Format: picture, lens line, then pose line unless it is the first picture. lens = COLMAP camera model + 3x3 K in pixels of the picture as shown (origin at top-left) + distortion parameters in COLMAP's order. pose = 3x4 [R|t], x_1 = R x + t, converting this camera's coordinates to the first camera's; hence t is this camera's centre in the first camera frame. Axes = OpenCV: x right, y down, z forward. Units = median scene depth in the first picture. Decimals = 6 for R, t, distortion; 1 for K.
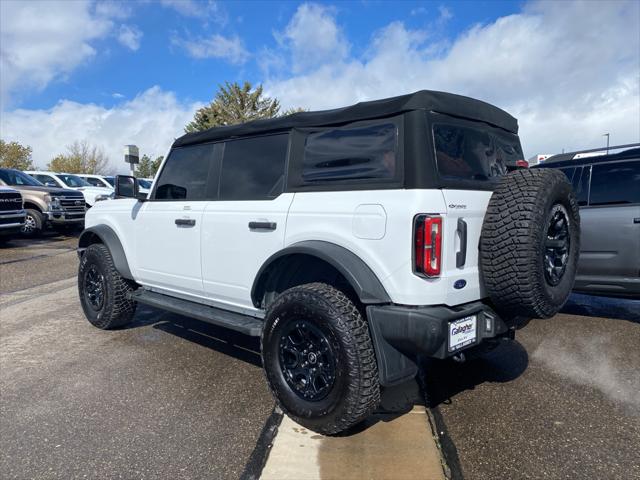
lens RADIAL K [[479.9, 0, 314.9], [0, 479.9, 240.1], [0, 0, 1]] dist [0.006321, -0.003639]
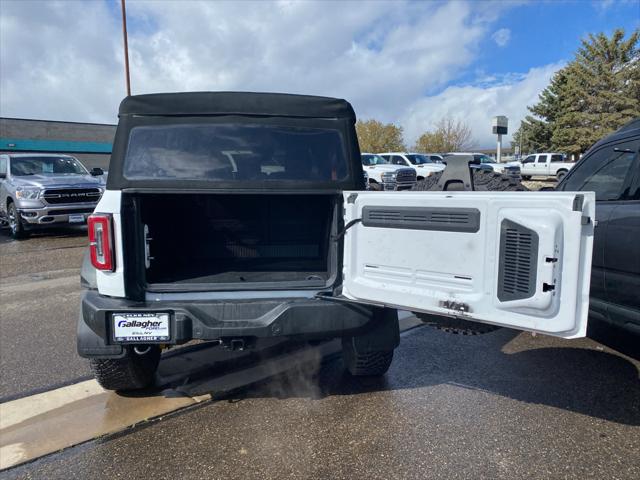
lens RADIAL K [[480.3, 0, 323.0], [0, 480.3, 238.0], [0, 0, 1]] dist [0.005974, 0.001119]
pose [[0.752727, 0.073922, -0.654169, 0.930580], [-0.038075, 0.996901, 0.068840, -0.066235], [0.657231, -0.026910, 0.753209, 0.343697]]
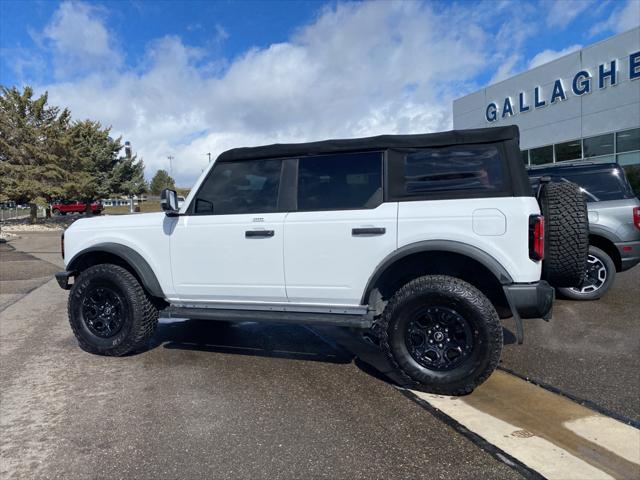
lens RADIAL K [[485.7, 0, 303.3], [0, 485.7, 242.7], [0, 0, 1]] dist [0.010479, 0.008052]
pose [[0.913514, -0.048094, 0.403954, -0.654258], [0.060522, 0.998004, -0.018046, 0.008236], [-0.402280, 0.040934, 0.914601, -0.003822]]
